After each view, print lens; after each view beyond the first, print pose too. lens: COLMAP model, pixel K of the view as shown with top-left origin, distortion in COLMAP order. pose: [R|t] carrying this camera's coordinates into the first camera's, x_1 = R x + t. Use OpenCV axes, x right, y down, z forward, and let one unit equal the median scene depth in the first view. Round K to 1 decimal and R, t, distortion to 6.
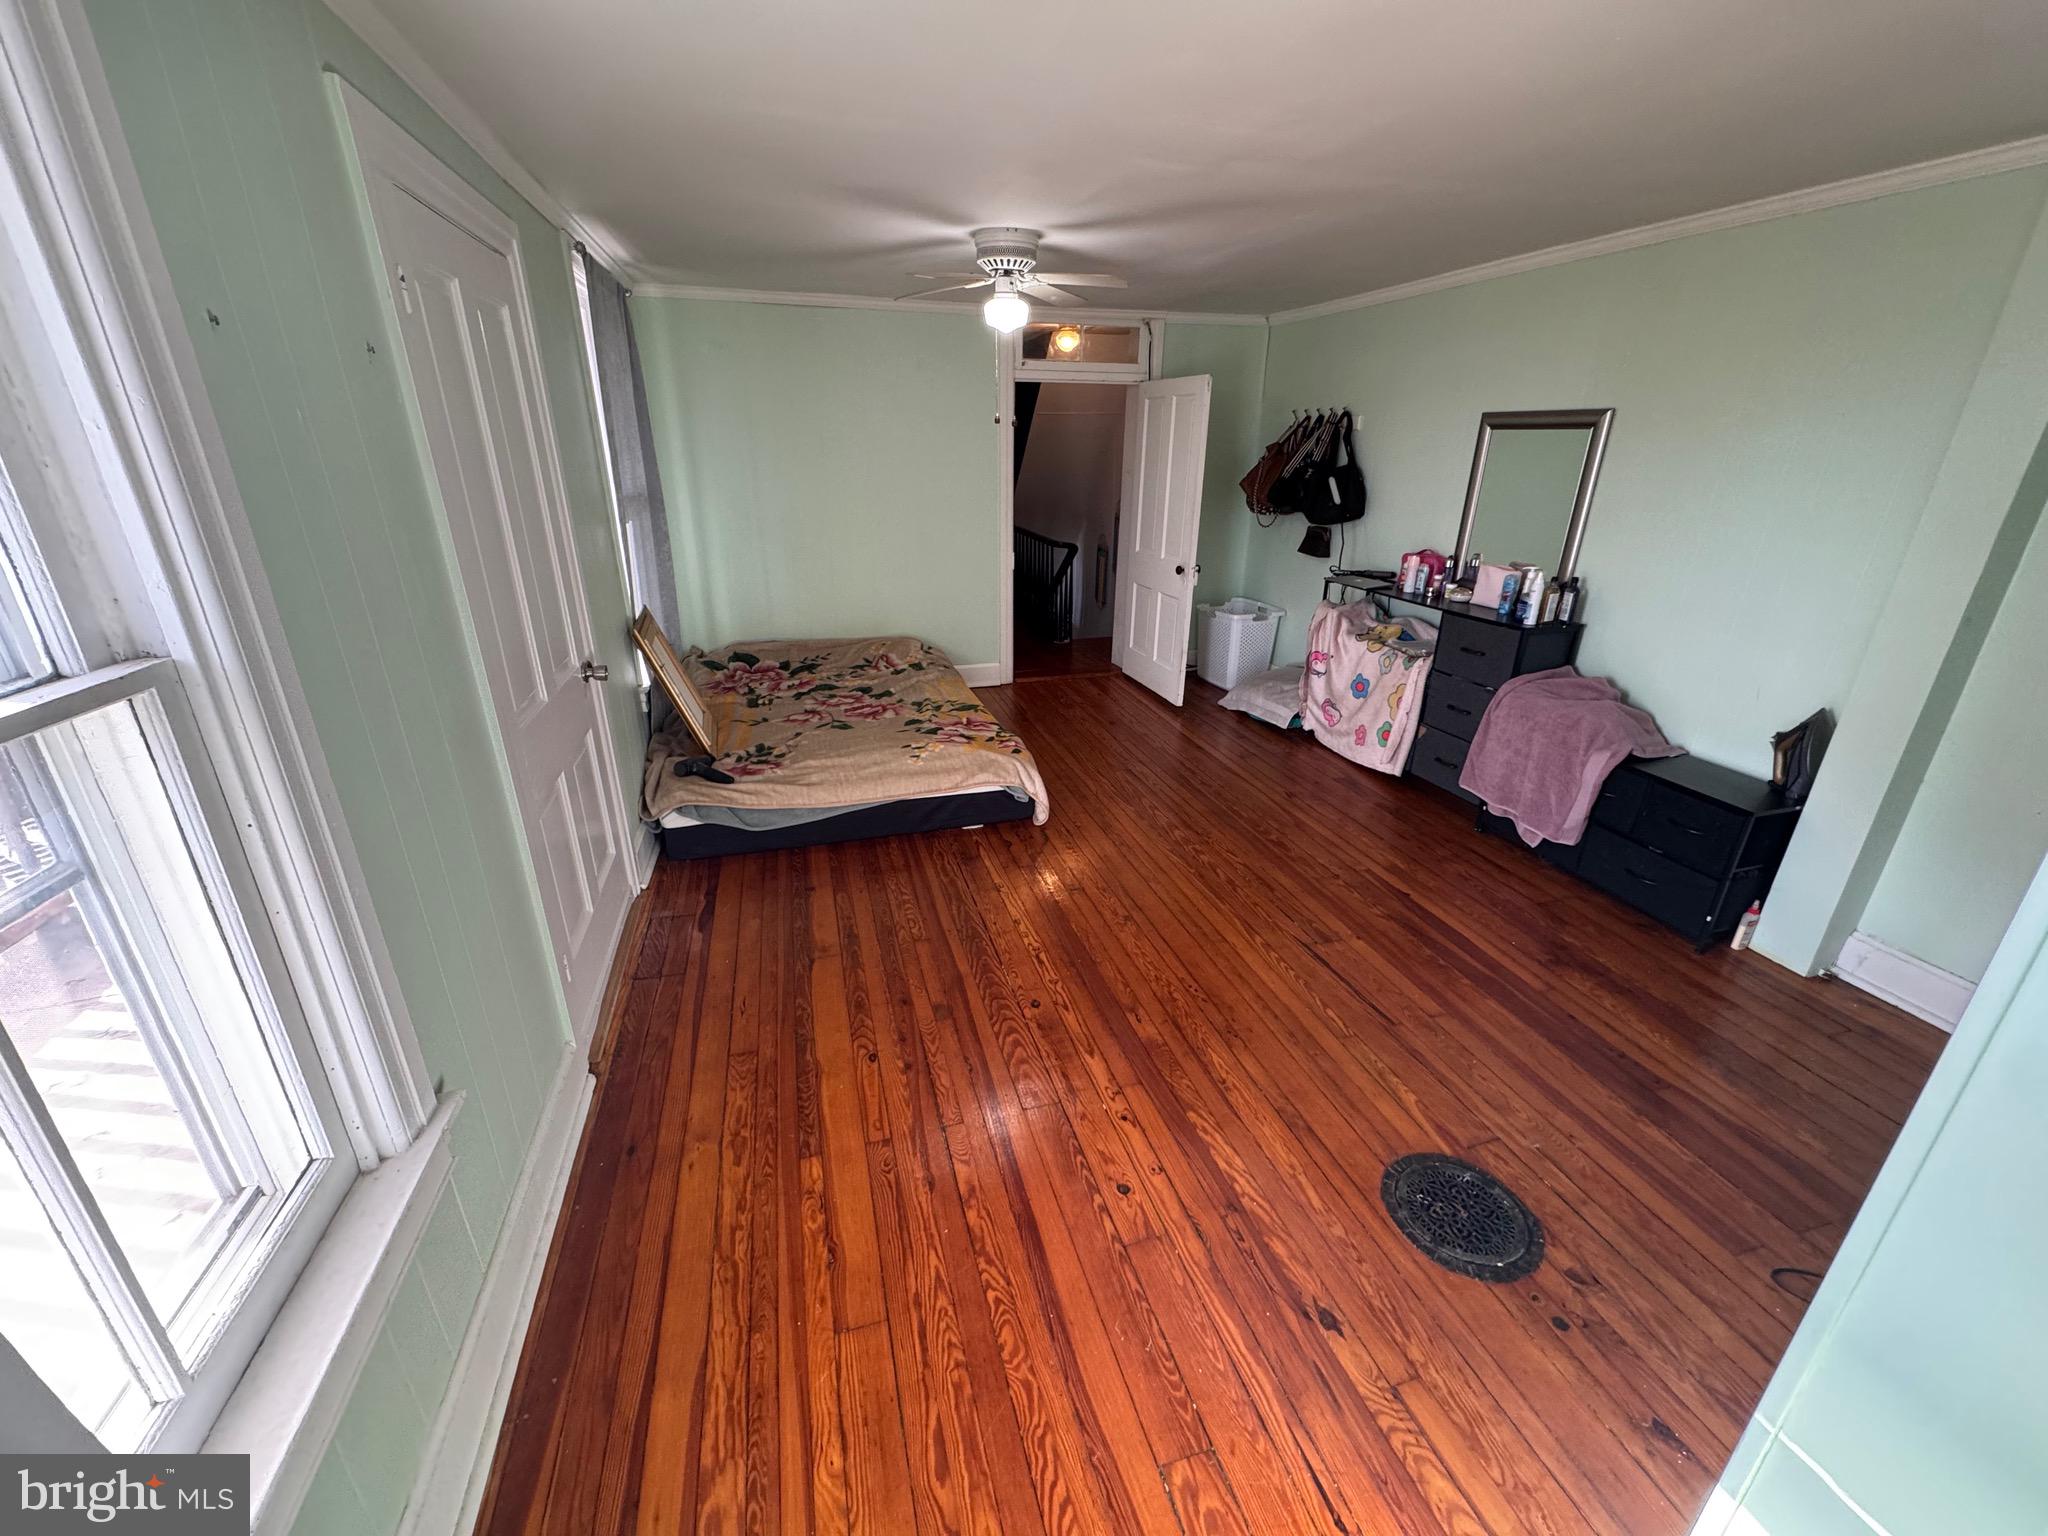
lens RADIAL K [[823.5, 0, 1025.1], [0, 823.5, 766.2], [0, 0, 1]] dist [-0.002306, 0.000312]
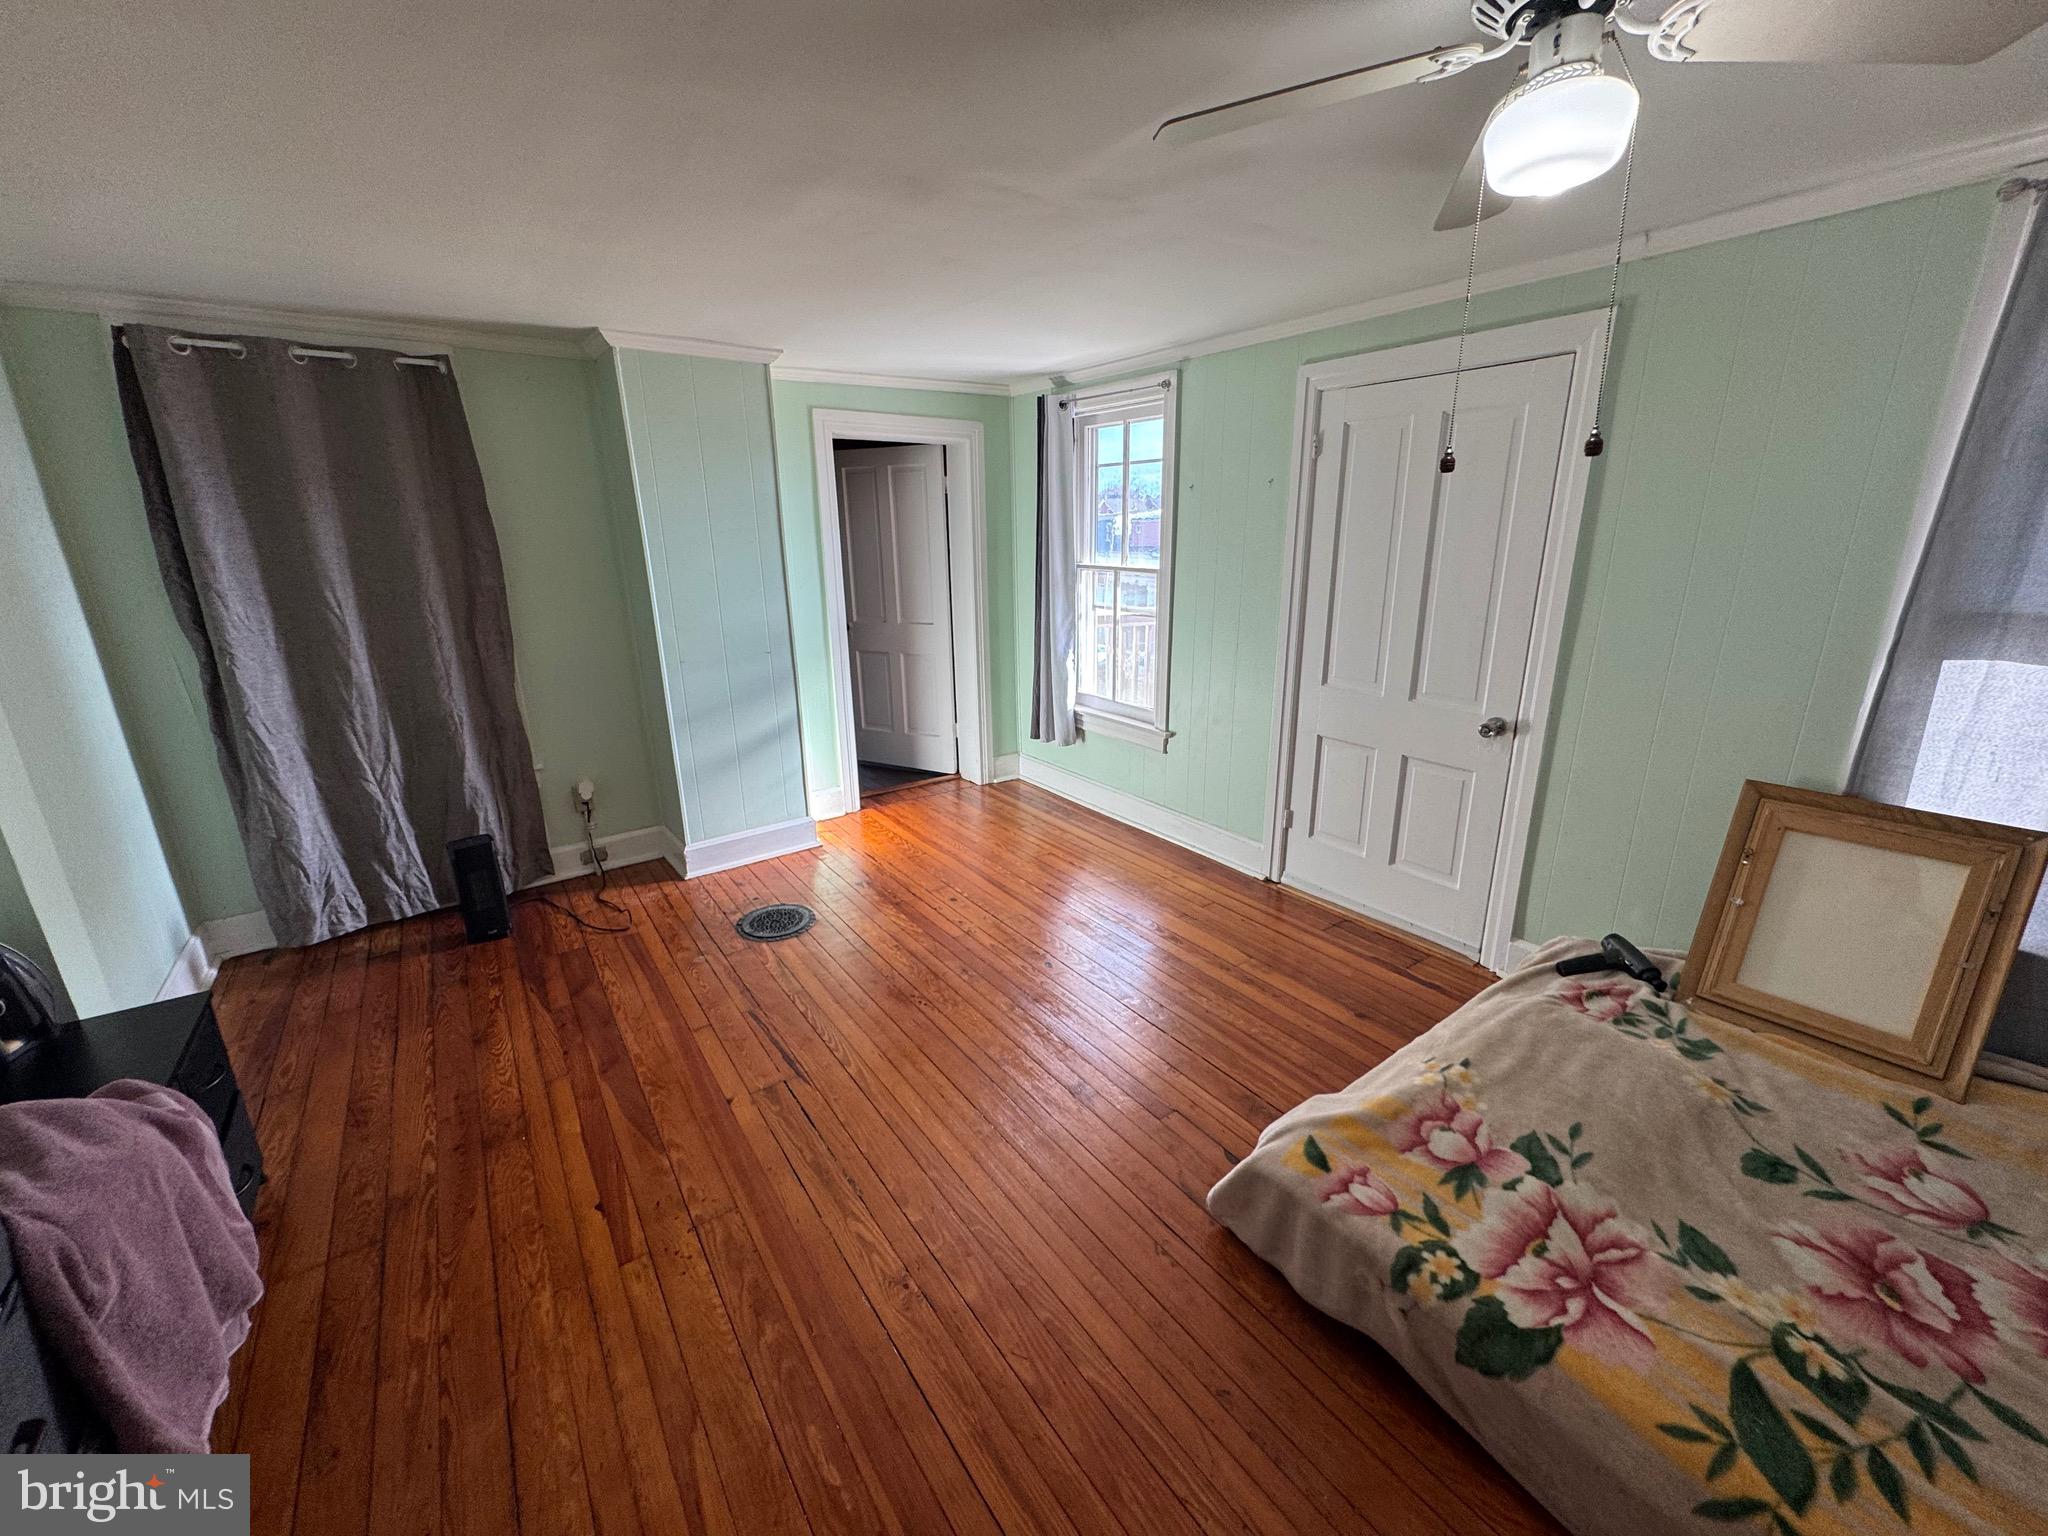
lens RADIAL K [[823.5, 0, 1025.1], [0, 823.5, 766.2], [0, 0, 1]] dist [-0.002306, 0.000312]
pose [[-0.945726, 0.096971, -0.310159, 0.255438], [-0.114546, 0.793705, 0.597421, -0.430573], [0.304108, 0.600524, -0.739520, 1.102632]]
